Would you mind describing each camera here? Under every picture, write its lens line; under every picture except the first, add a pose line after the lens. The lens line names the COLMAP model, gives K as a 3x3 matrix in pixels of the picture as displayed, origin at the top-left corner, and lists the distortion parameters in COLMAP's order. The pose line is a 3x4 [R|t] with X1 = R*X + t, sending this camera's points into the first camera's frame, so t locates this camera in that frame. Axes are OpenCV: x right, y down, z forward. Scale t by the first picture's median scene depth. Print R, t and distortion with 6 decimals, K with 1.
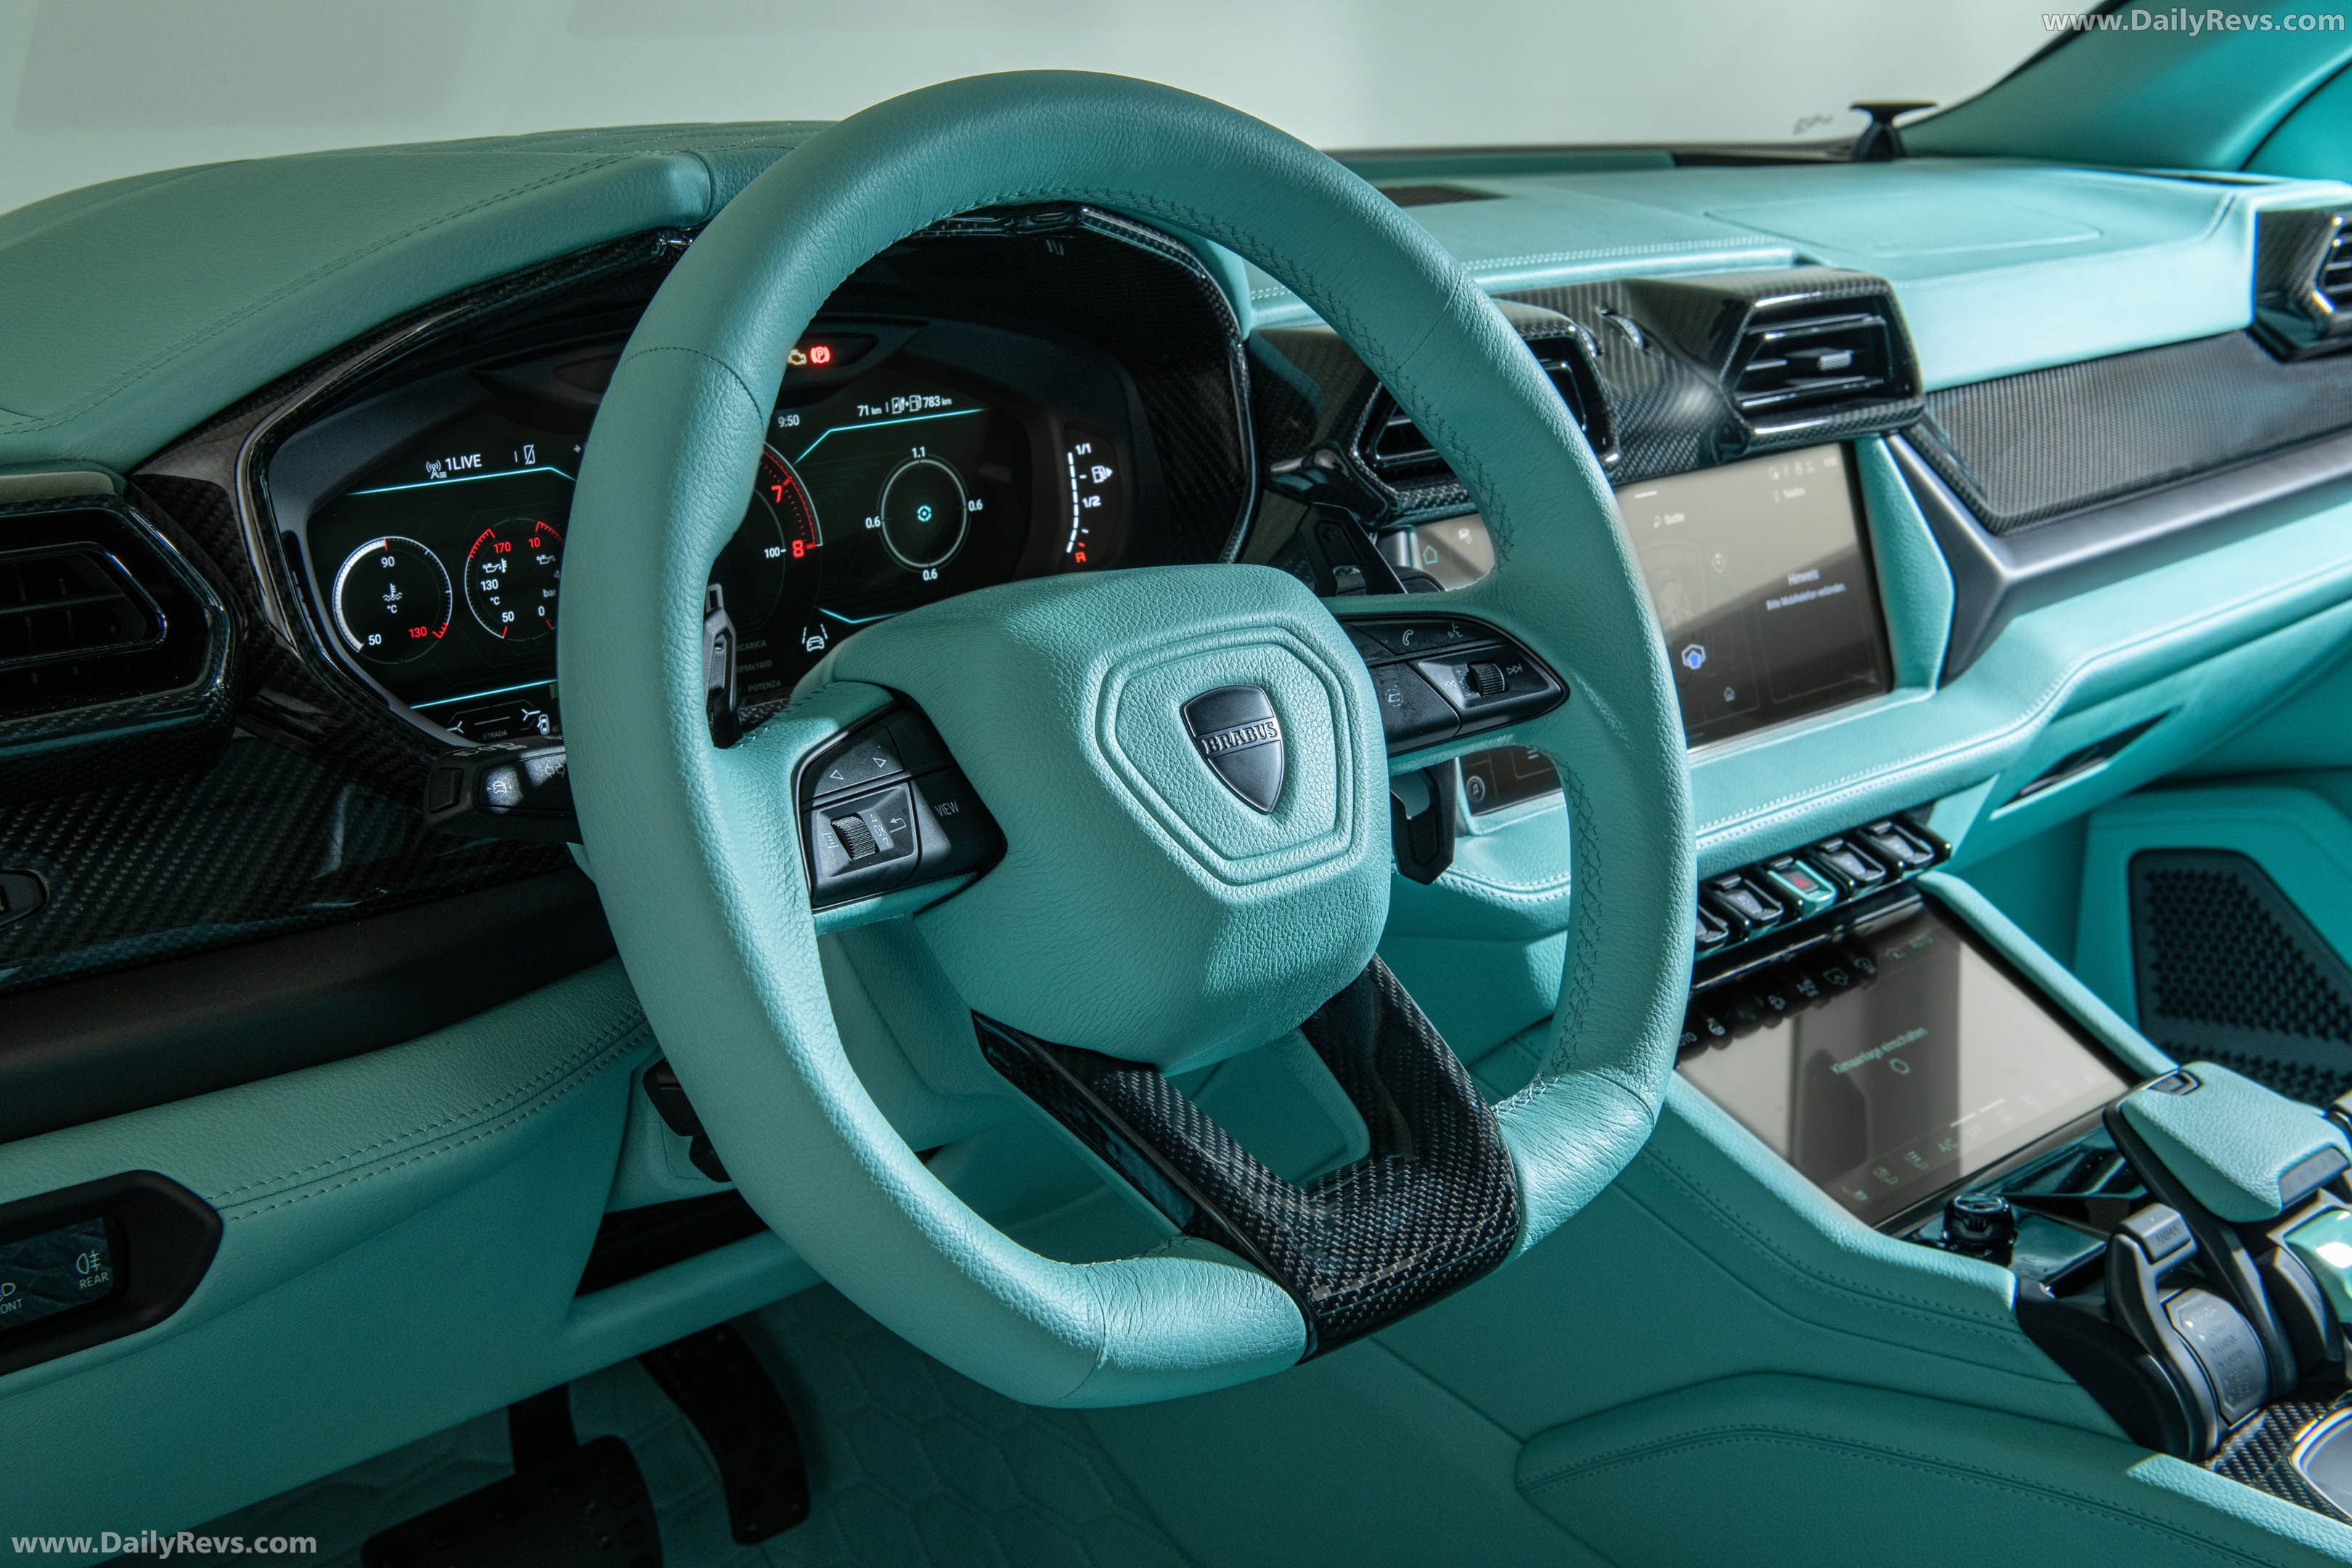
lens RADIAL K [[2690.9, 0, 1180.2], [0, 2690.9, 782.7], [0, 0, 1]] dist [-0.025591, 0.000000]
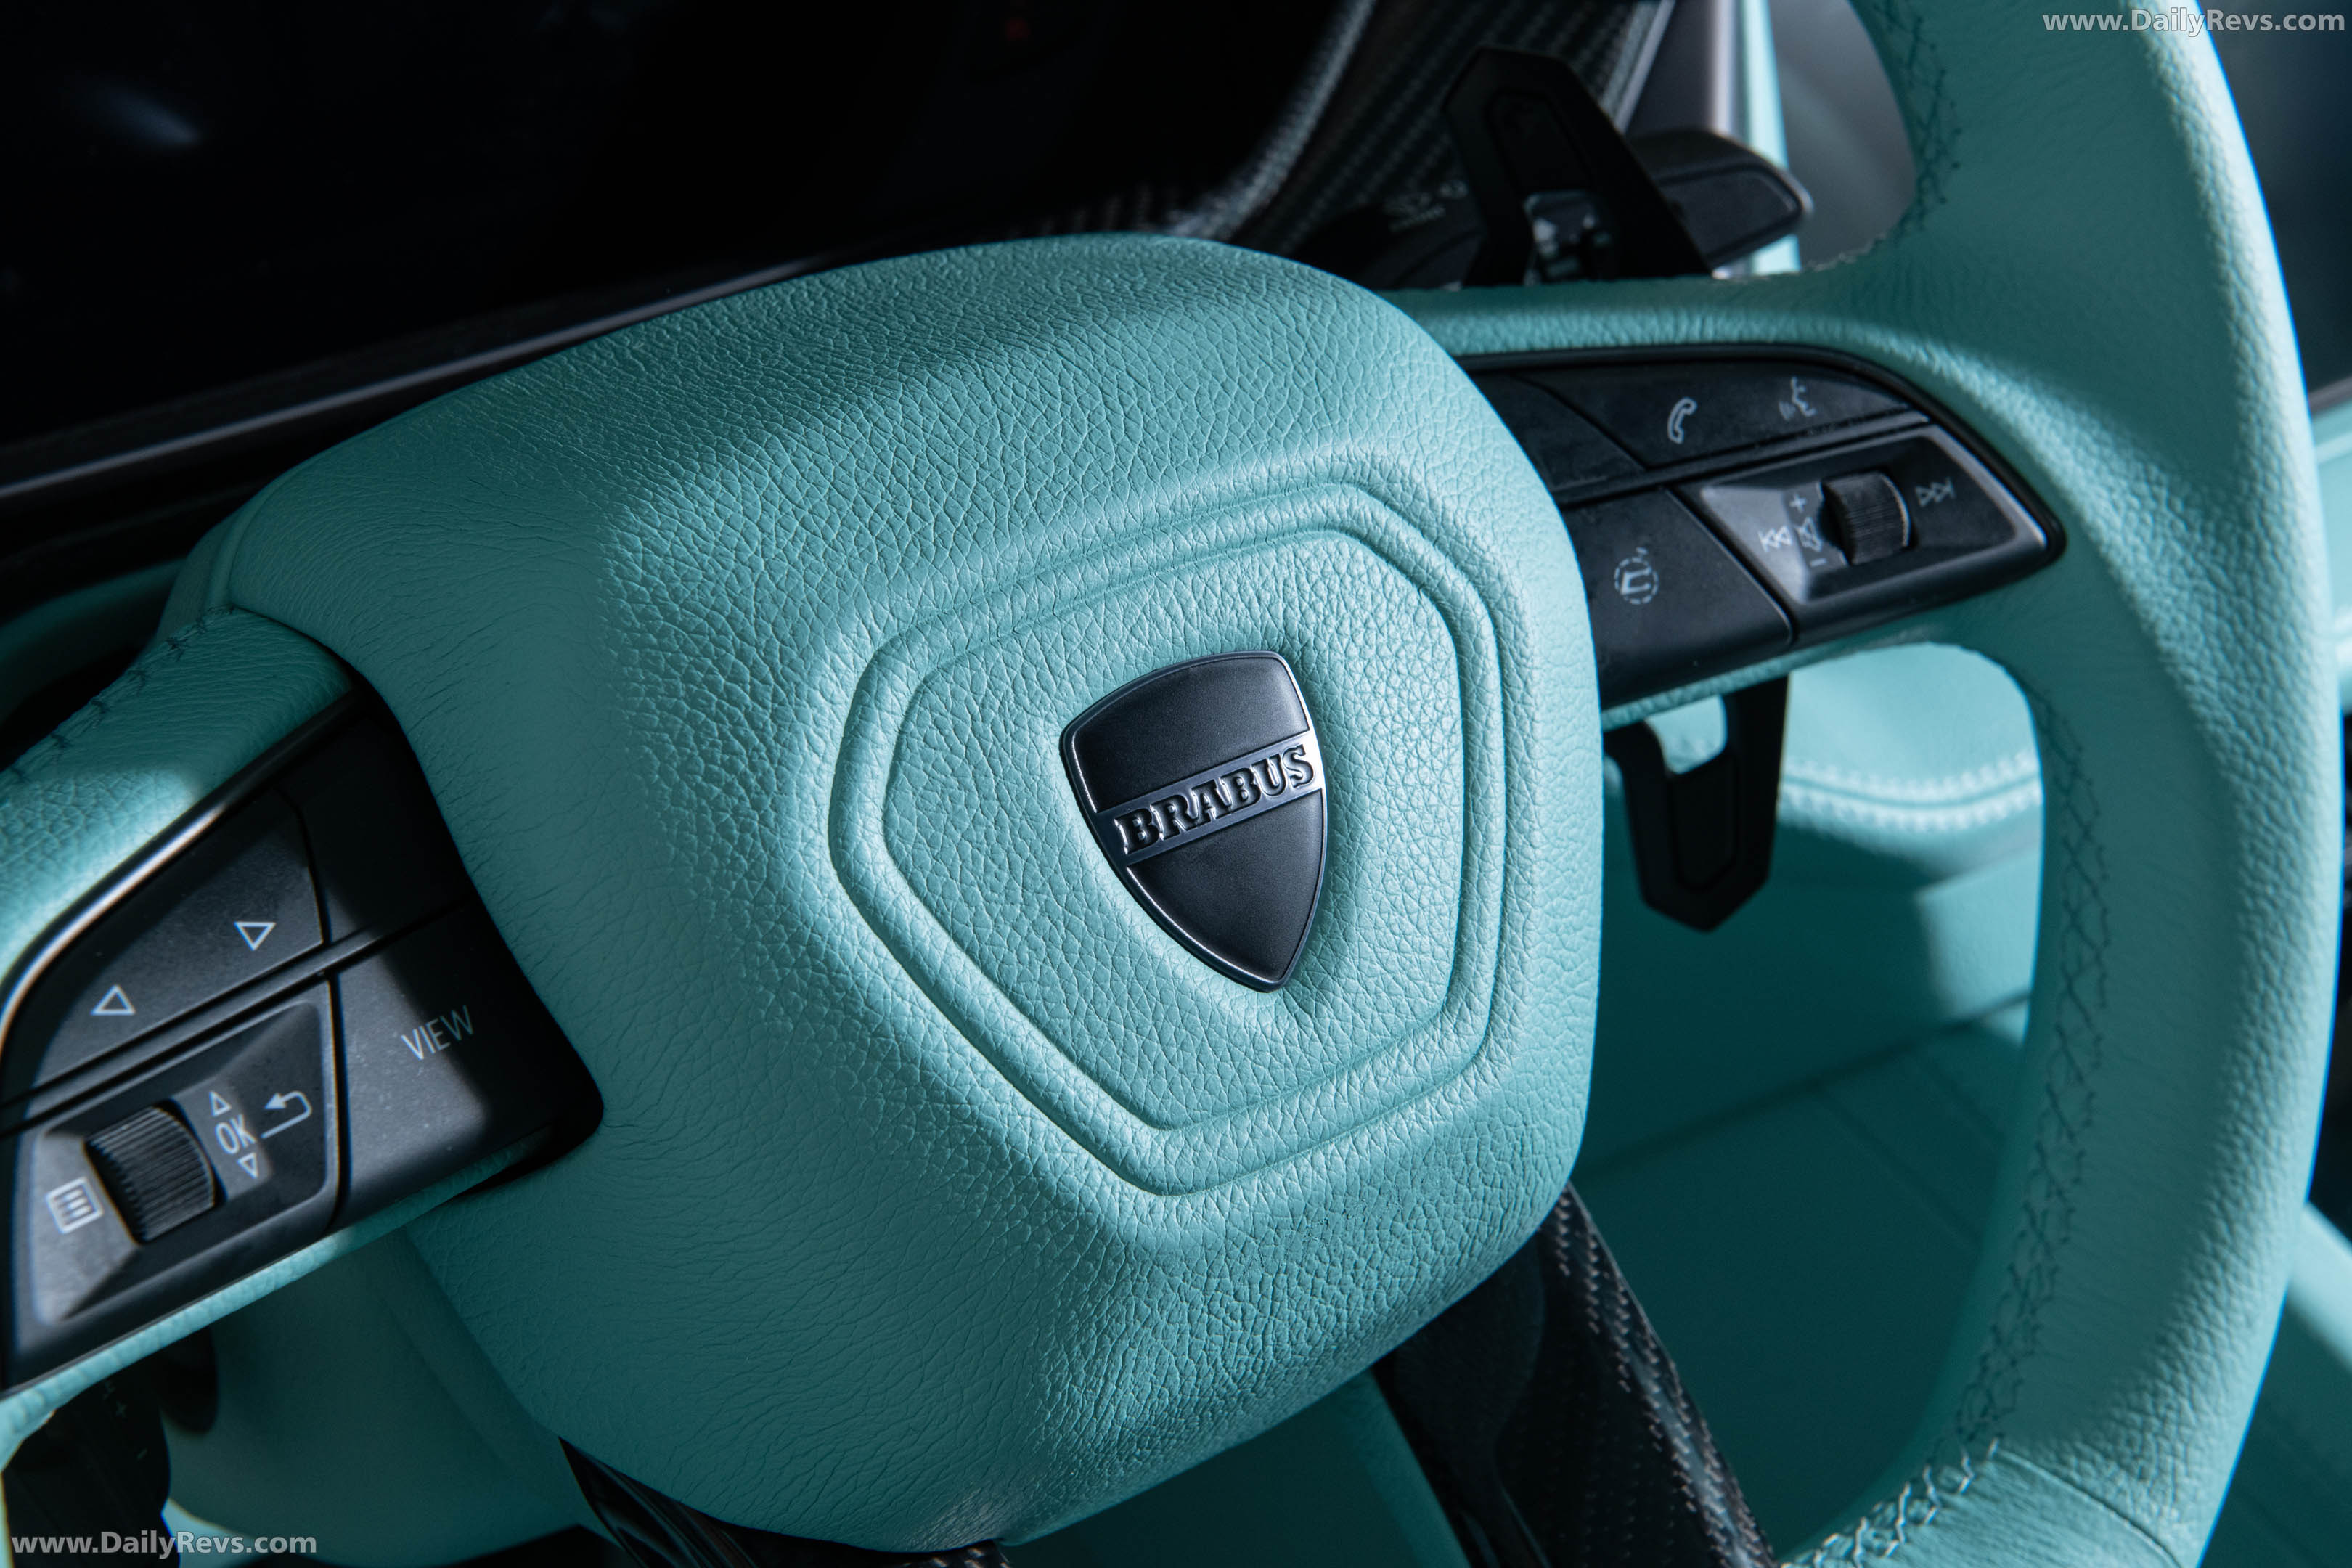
lens RADIAL K [[3949.5, 0, 1159.4], [0, 3949.5, 783.0], [0, 0, 1]] dist [0.088480, 0.000000]
pose [[0.996400, 0.043190, -0.072949, 0.056358], [-0.025860, 0.974330, 0.223636, -0.149561], [0.080735, -0.220945, 0.971939, 0.420406]]
